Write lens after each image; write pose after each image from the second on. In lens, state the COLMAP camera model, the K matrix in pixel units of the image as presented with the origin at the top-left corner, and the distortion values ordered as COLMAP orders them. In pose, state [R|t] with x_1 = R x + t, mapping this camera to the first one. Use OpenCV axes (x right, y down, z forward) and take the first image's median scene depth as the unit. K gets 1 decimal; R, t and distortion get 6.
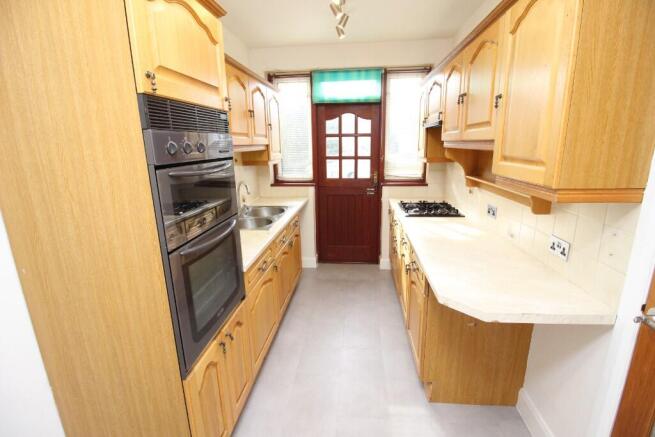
lens RADIAL K [[305.0, 0, 329.9], [0, 305.0, 217.1], [0, 0, 1]] dist [-0.001921, -0.000065]
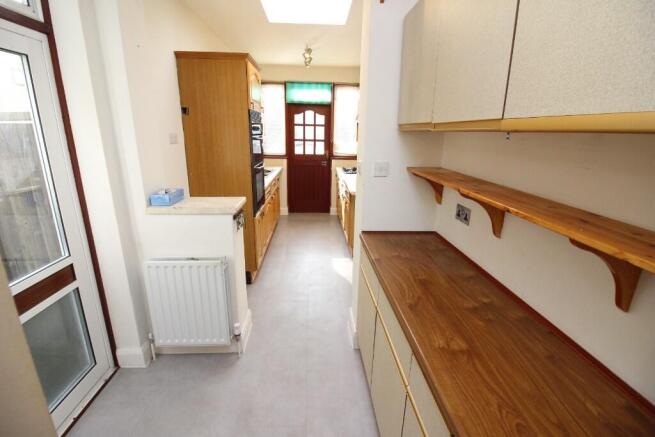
lens RADIAL K [[305.0, 0, 325.2], [0, 305.0, 218.1], [0, 0, 1]] dist [-0.001921, -0.000065]
pose [[0.990929, -0.004762, 0.134302, -0.068567], [-0.000107, 0.999344, 0.036226, 0.137700], [-0.134386, -0.035911, 0.990278, -0.524984]]
